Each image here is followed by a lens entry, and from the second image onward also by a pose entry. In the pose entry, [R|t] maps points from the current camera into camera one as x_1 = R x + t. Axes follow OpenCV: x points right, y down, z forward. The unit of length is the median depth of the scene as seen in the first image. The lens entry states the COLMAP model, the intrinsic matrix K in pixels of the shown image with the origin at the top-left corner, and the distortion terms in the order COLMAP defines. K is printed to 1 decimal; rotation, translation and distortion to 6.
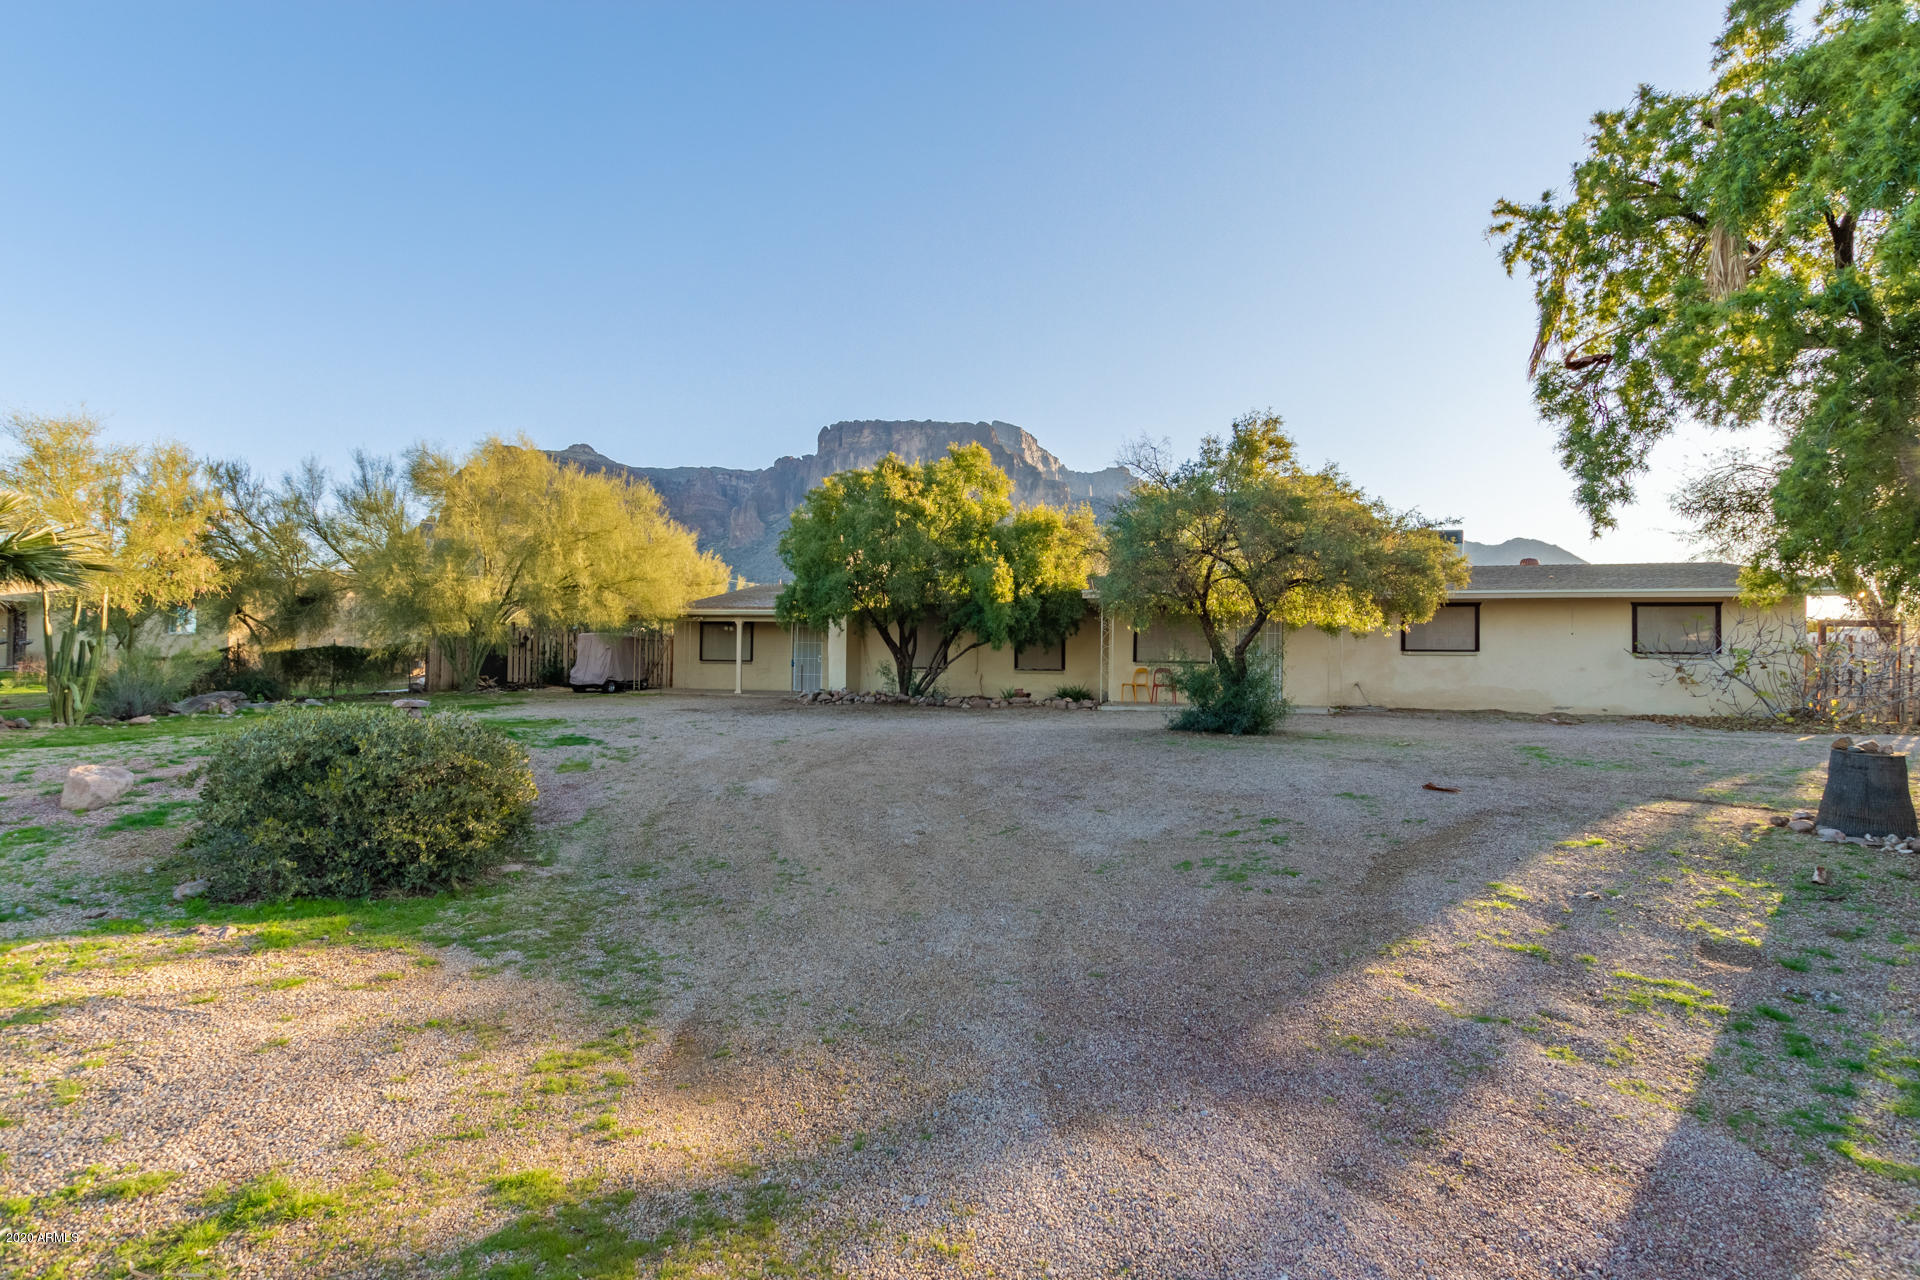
lens RADIAL K [[876.4, 0, 960.0], [0, 876.4, 640.0], [0, 0, 1]] dist [0.011215, -0.000512]
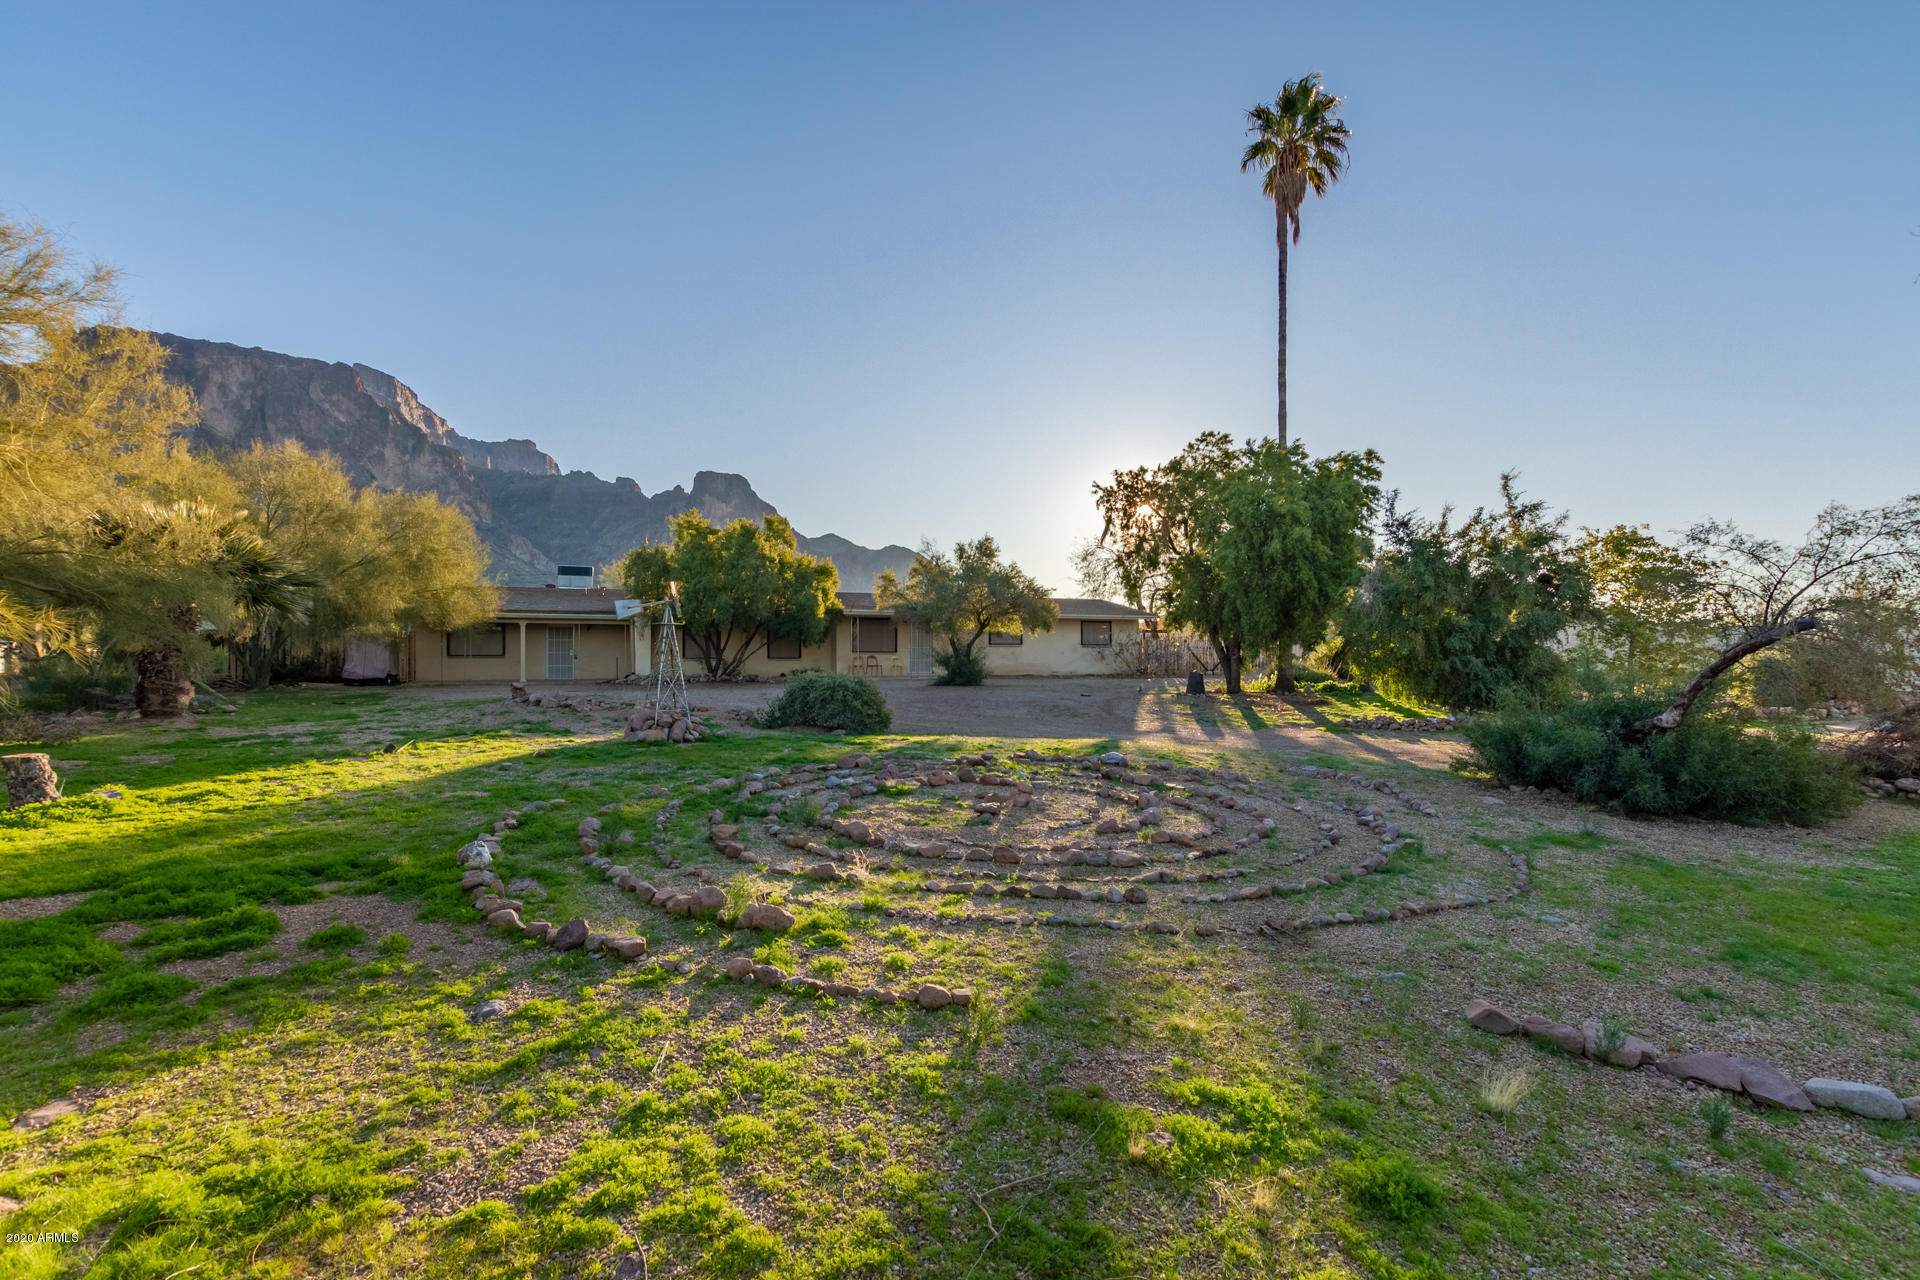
lens RADIAL K [[877.3, 0, 960.0], [0, 877.3, 640.0], [0, 0, 1]] dist [0.004567, 0.000037]
pose [[0.800572, -0.003221, 0.599228, -0.745818], [-0.003170, 0.999949, 0.009610, -0.016854], [-0.599228, -0.009593, 0.800521, -0.515067]]
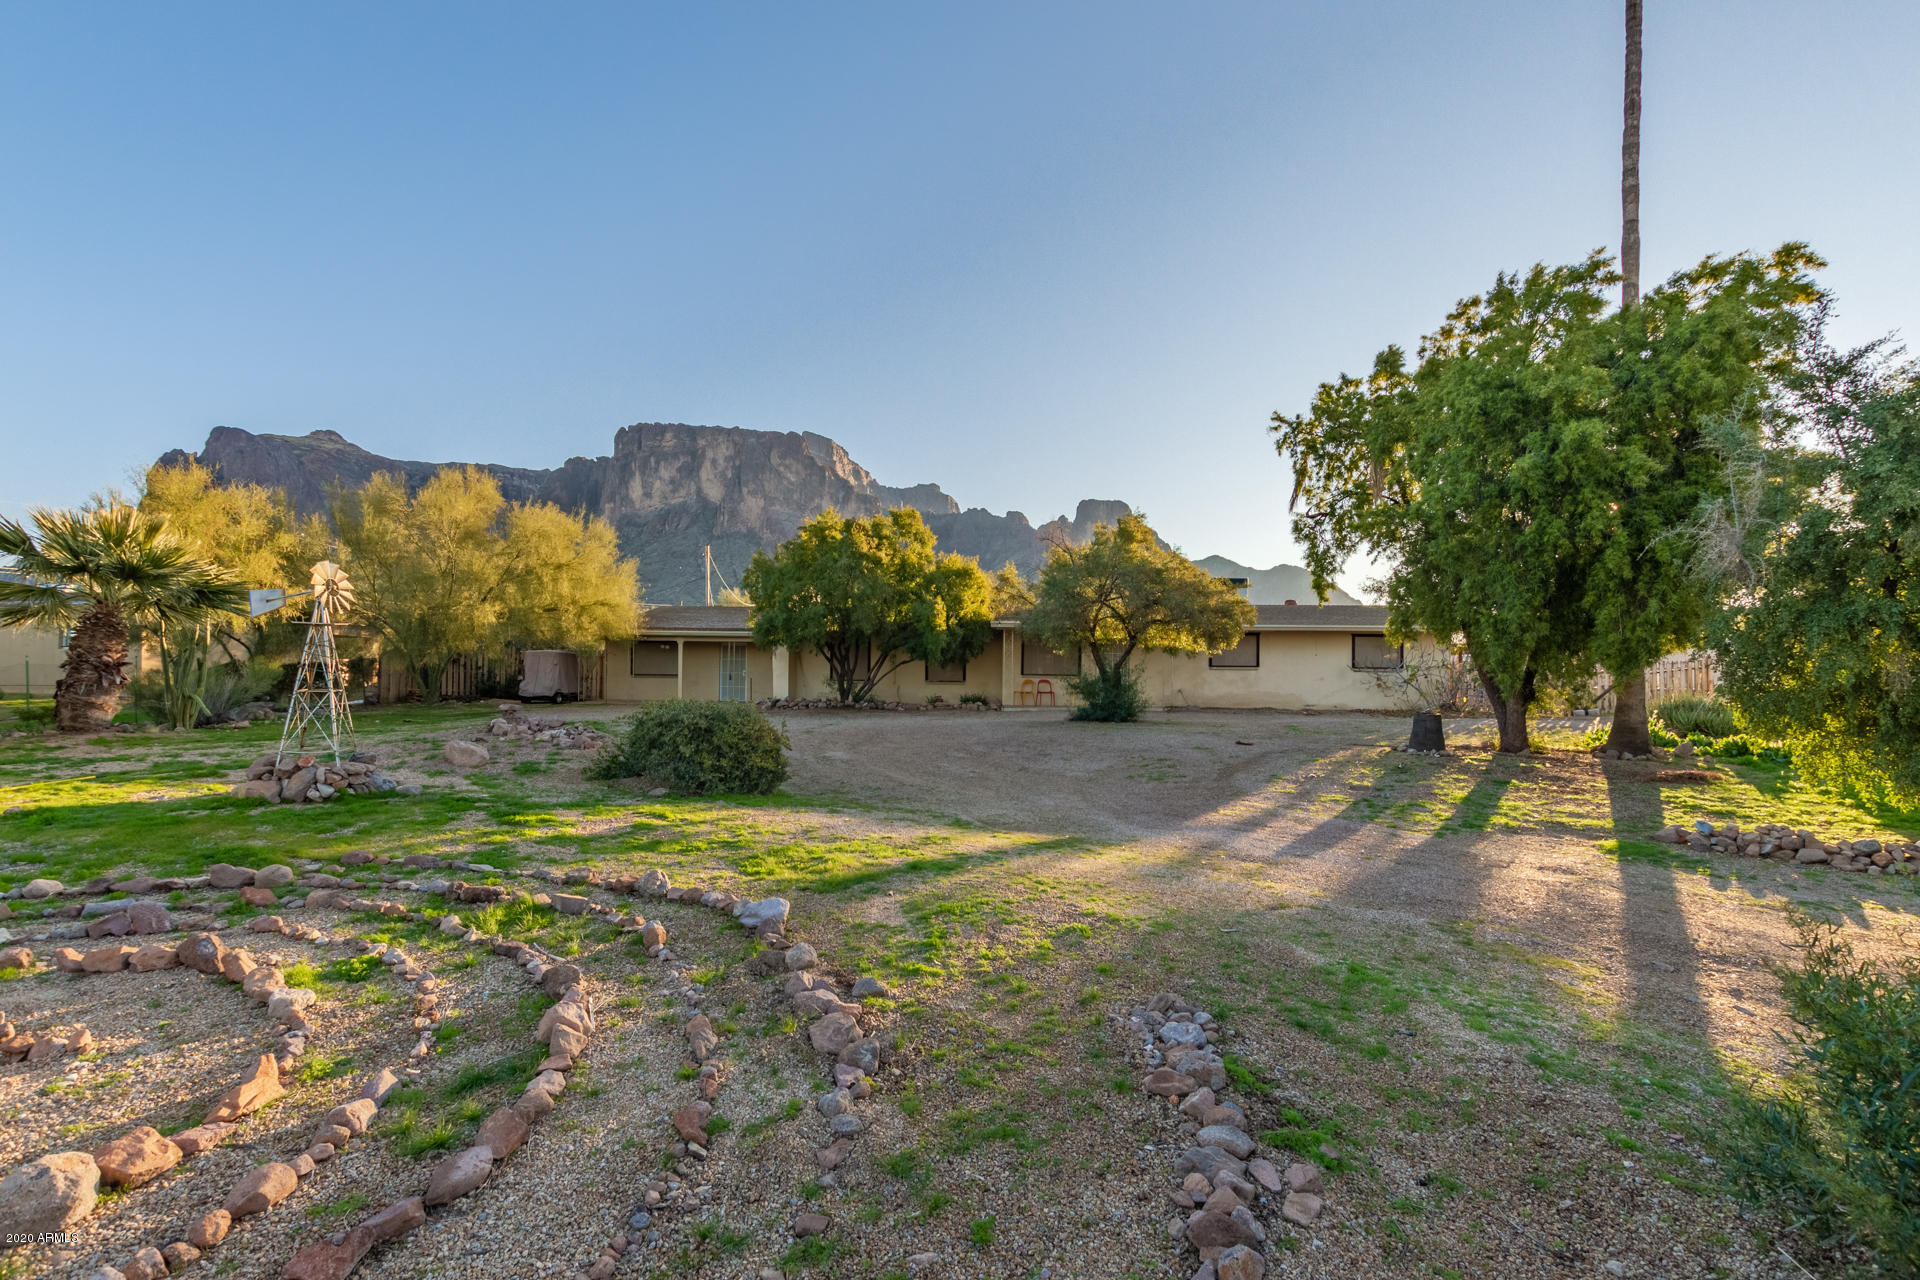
lens RADIAL K [[881.5, 0, 956.6], [0, 881.5, 659.5], [0, 0, 1]] dist [0.010097, -0.000136]
pose [[0.977844, 0.002037, 0.209326, -0.210211], [-0.003088, 0.999984, 0.004698, -0.004738], [-0.209313, -0.005240, 0.977835, -0.330411]]
